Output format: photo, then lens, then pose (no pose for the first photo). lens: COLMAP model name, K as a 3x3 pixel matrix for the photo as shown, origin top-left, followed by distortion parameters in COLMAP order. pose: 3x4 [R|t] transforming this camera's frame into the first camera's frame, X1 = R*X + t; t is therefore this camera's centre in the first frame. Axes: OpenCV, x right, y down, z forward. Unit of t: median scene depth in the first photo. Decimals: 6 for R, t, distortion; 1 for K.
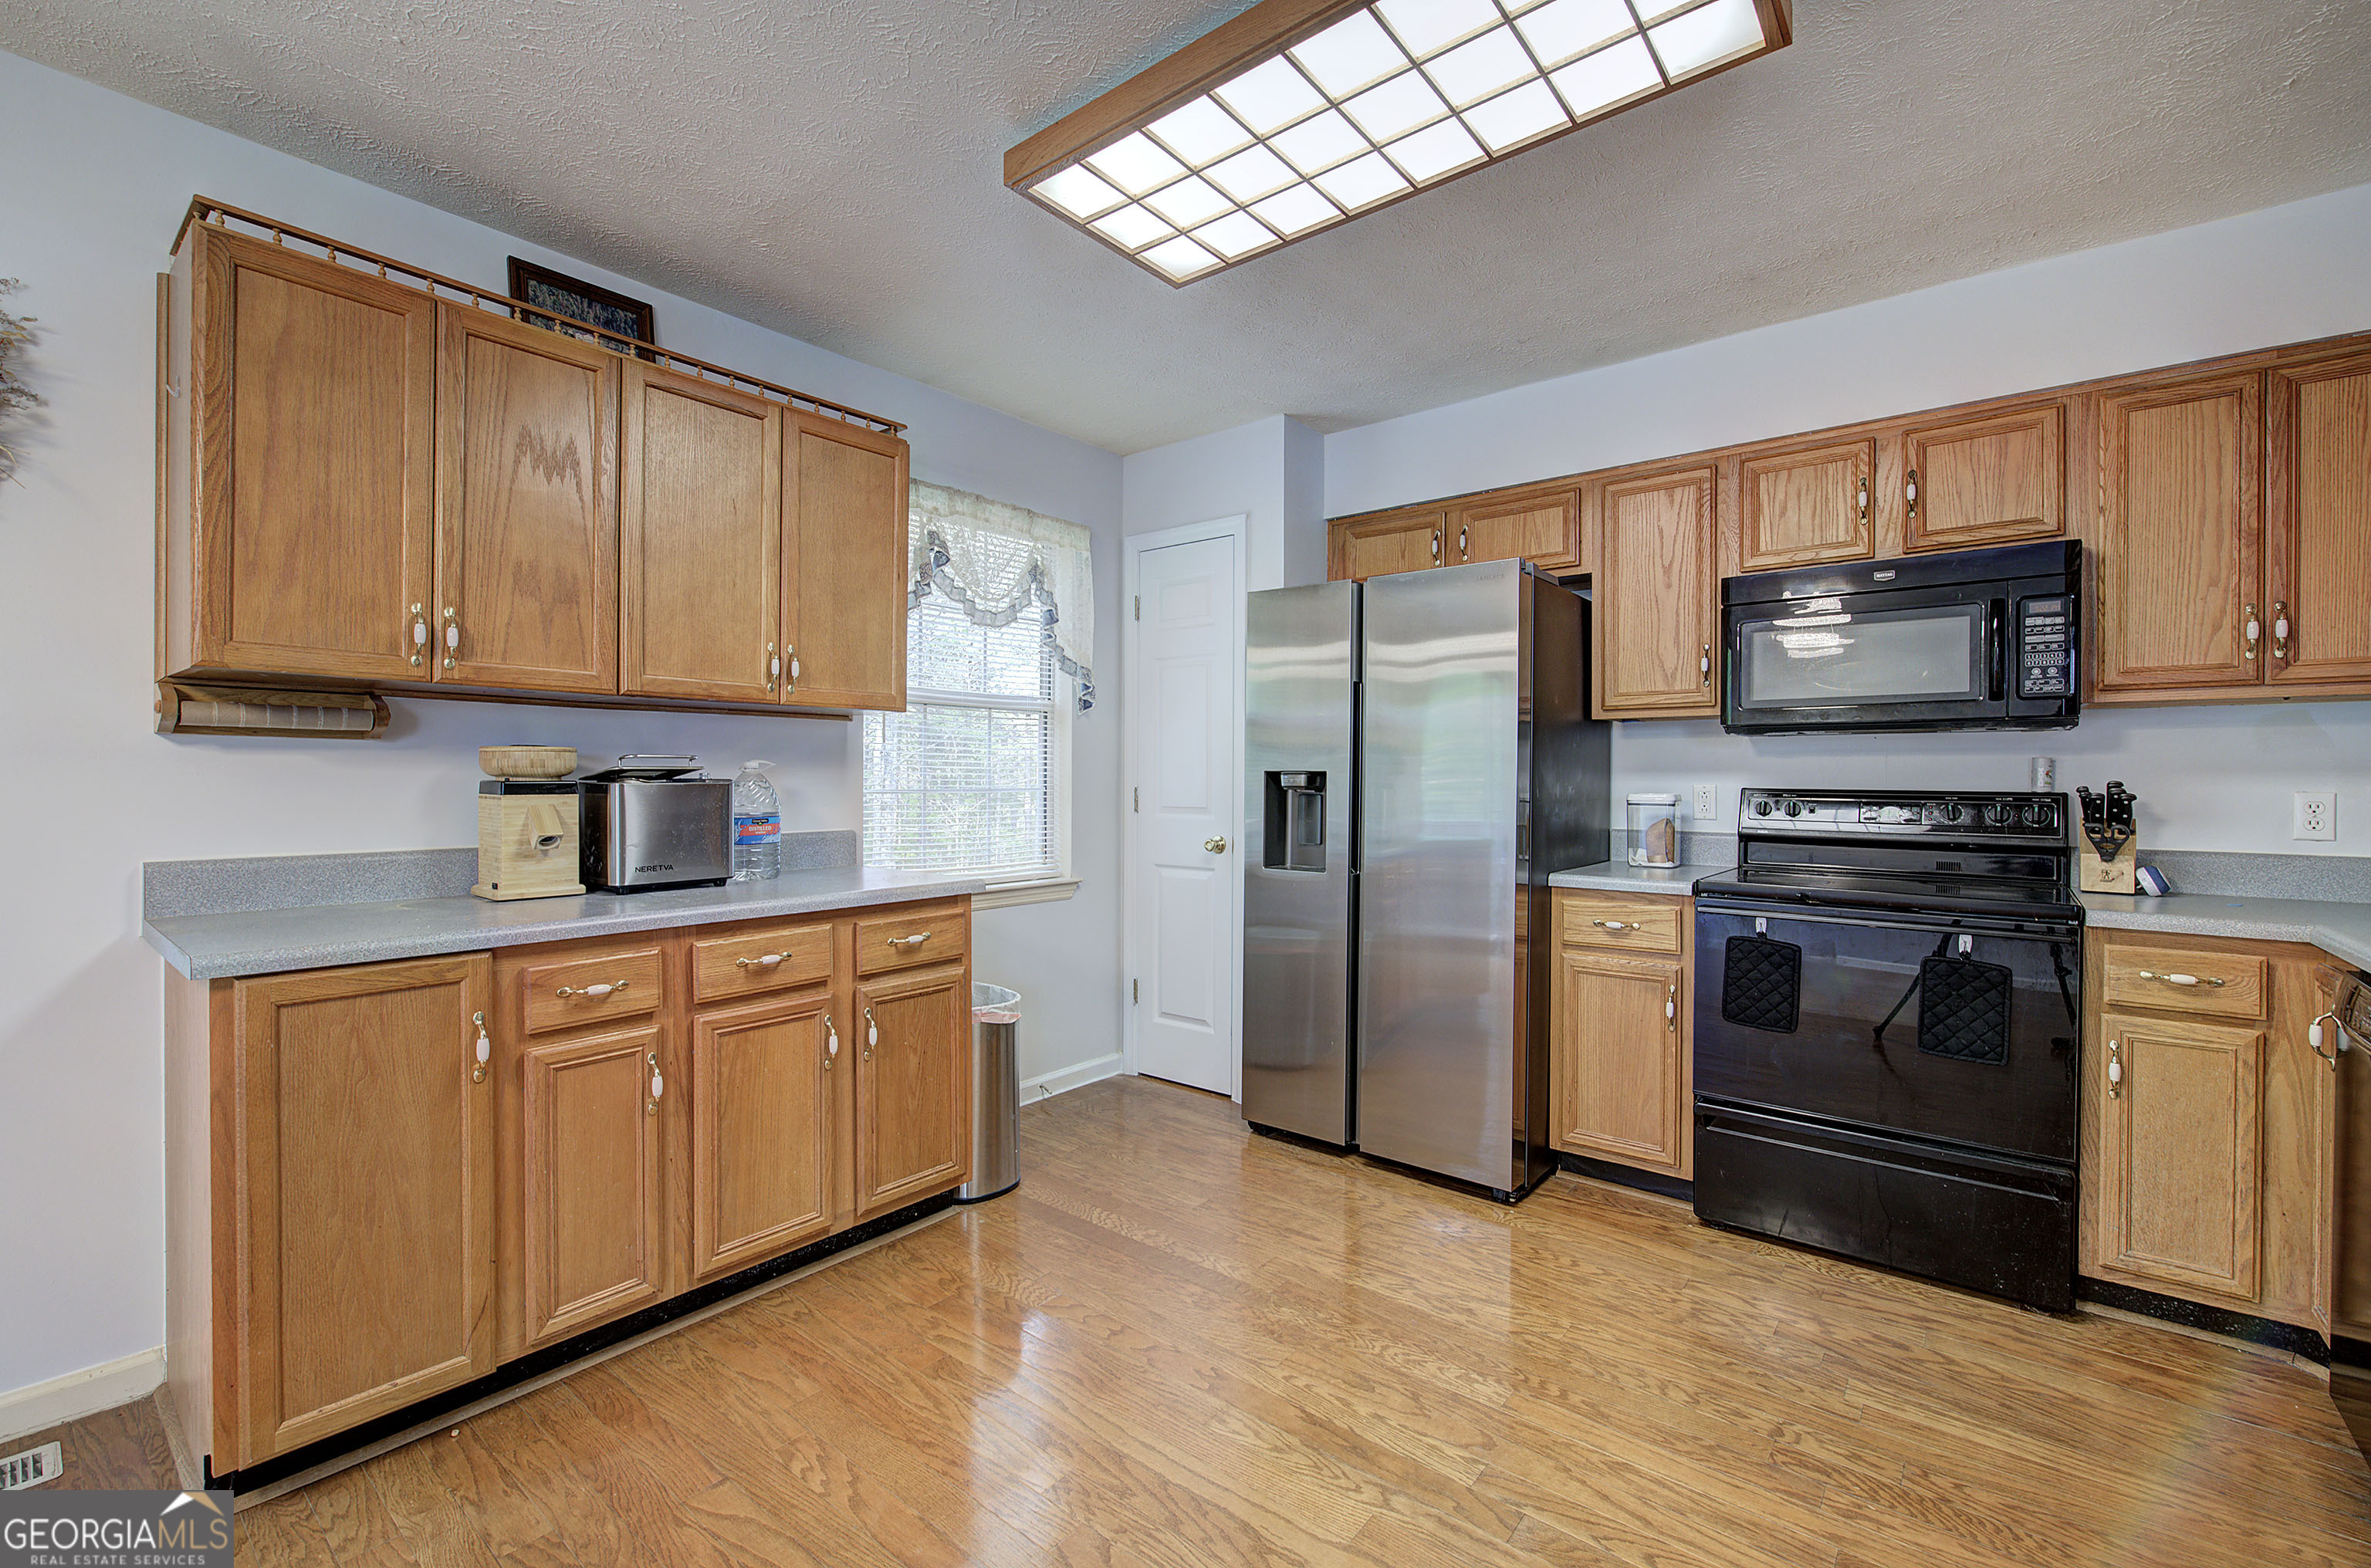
lens RADIAL K [[1002.7, 0, 1189.6], [0, 1002.7, 780.9], [0, 0, 1]] dist [-0.006527, 0.002130]
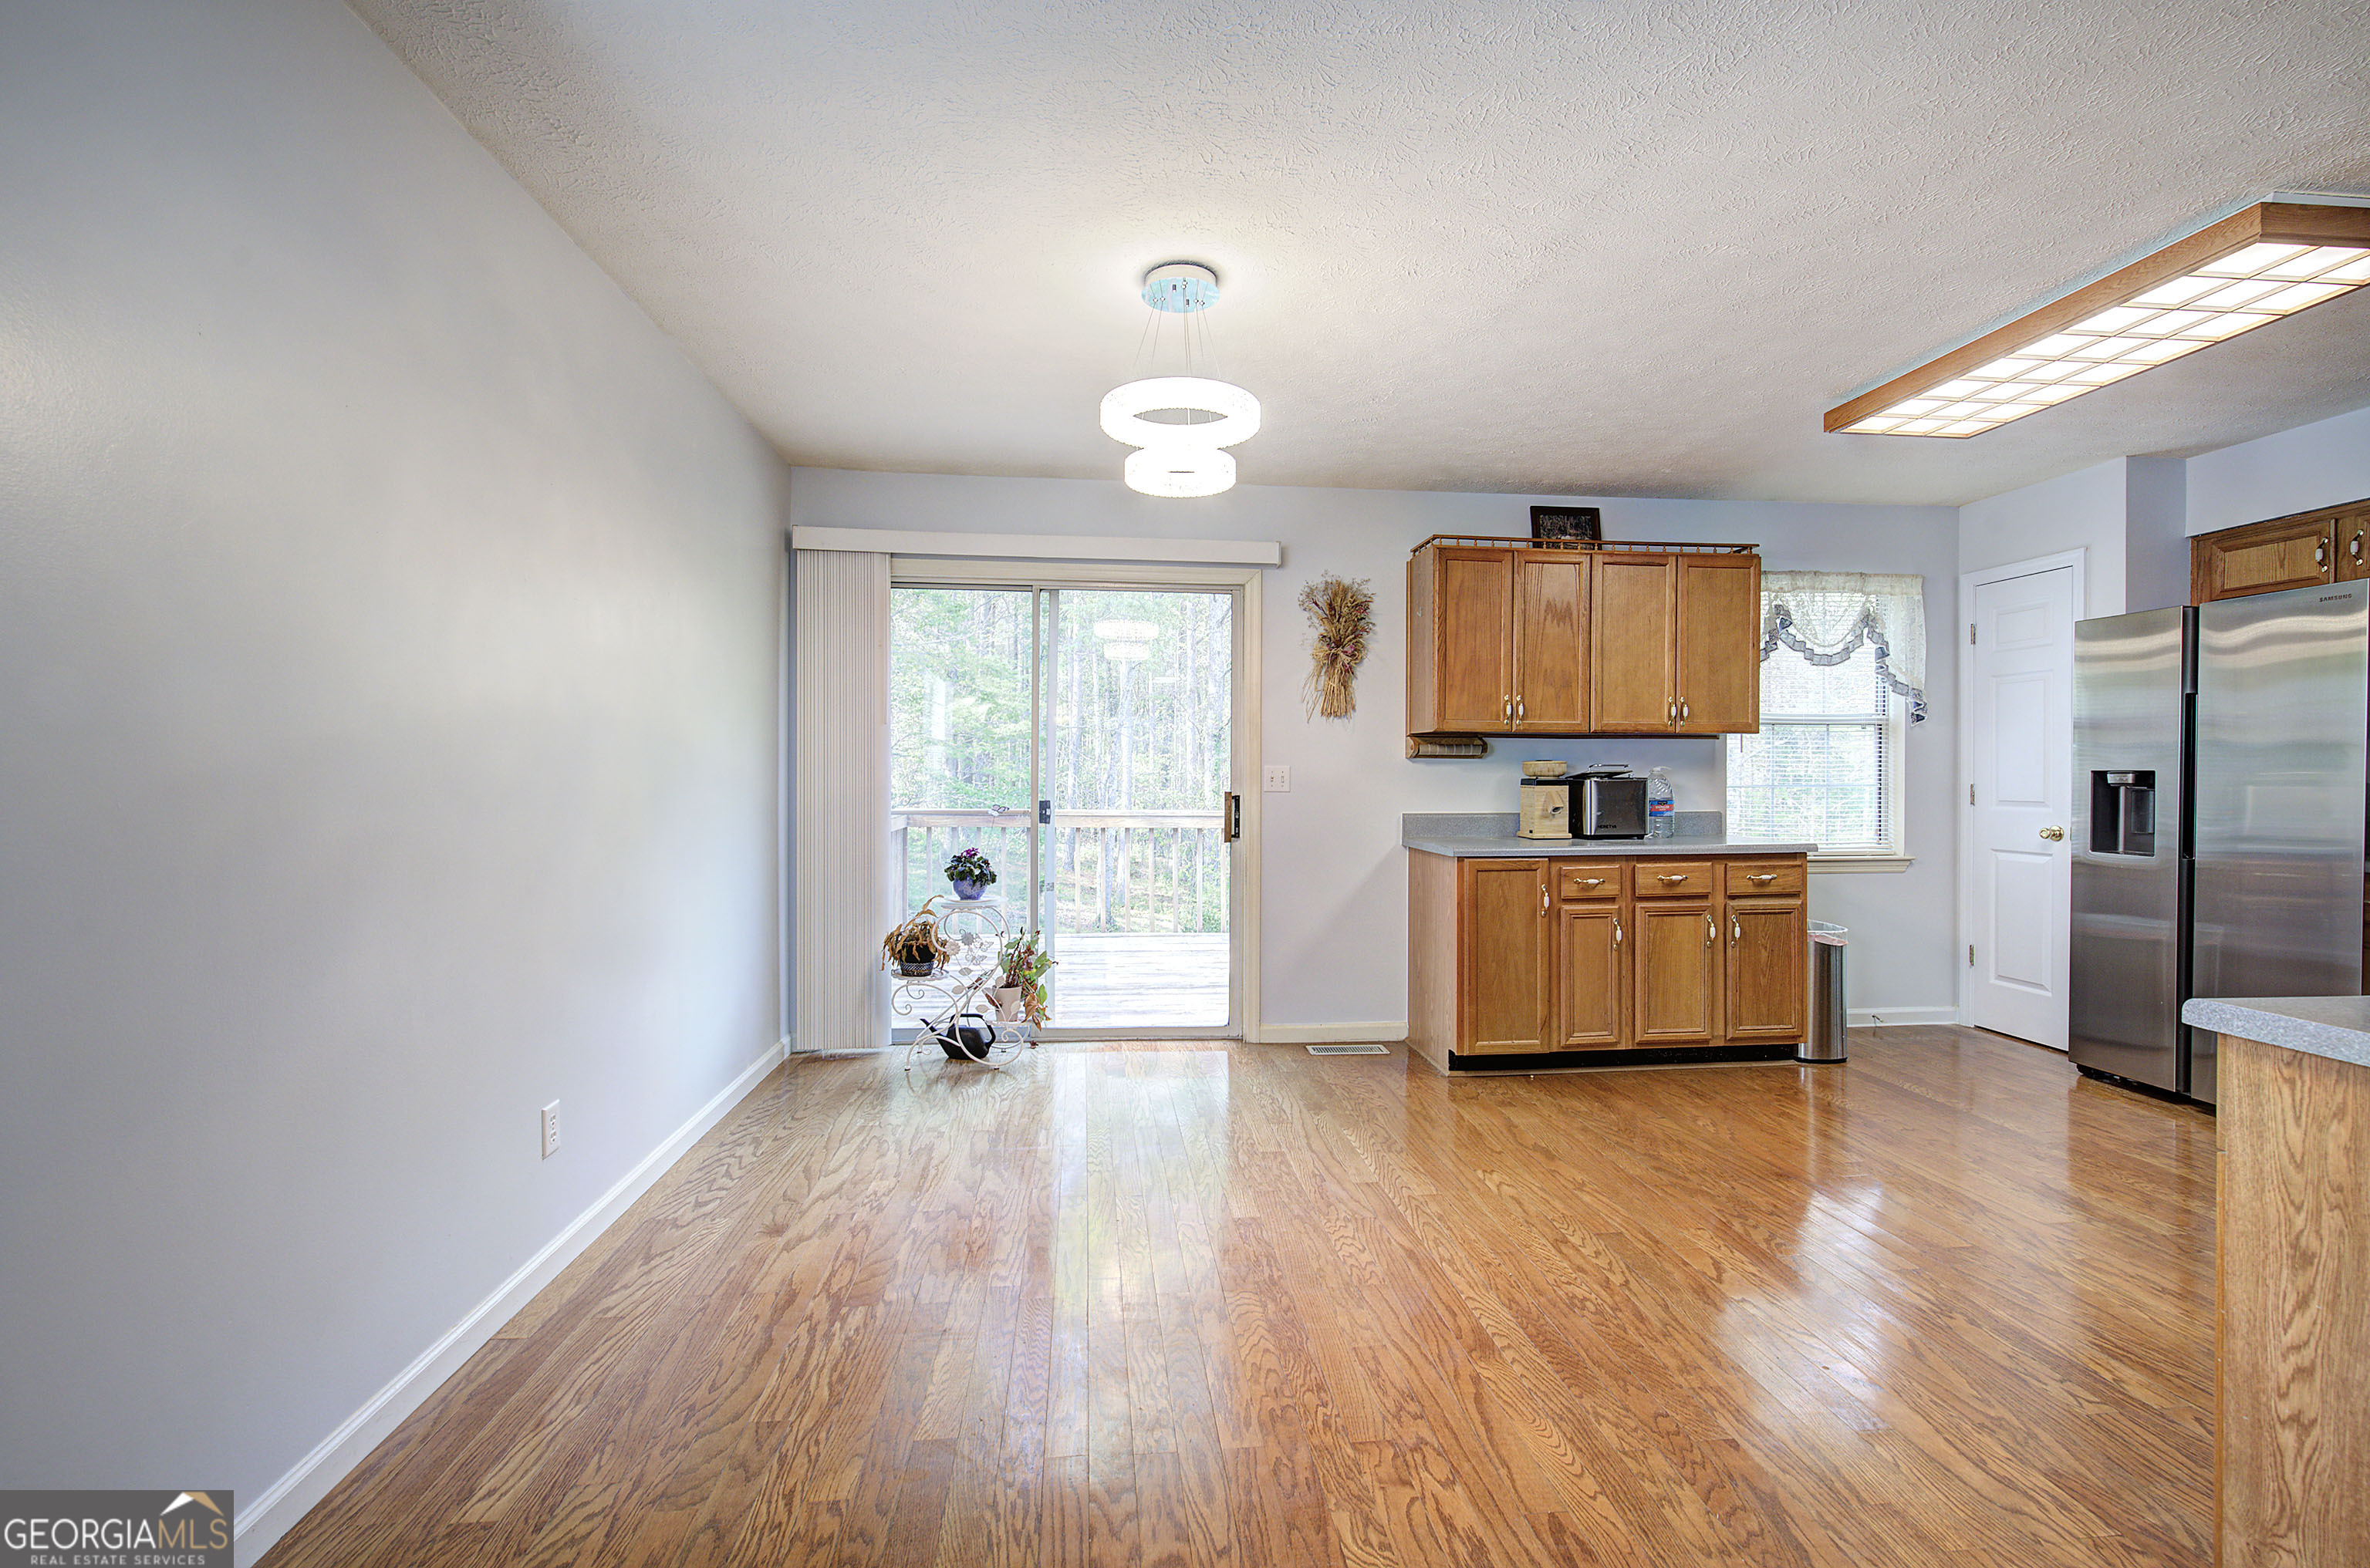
lens RADIAL K [[1002.3, 0, 1190.9], [0, 1002.3, 778.5], [0, 0, 1]] dist [-0.006527, 0.002130]
pose [[0.706103, -0.000087, -0.708109, 0.207228], [-0.000961, 0.999999, -0.001082, 0.002215], [0.708109, 0.001444, 0.706102, -0.772501]]
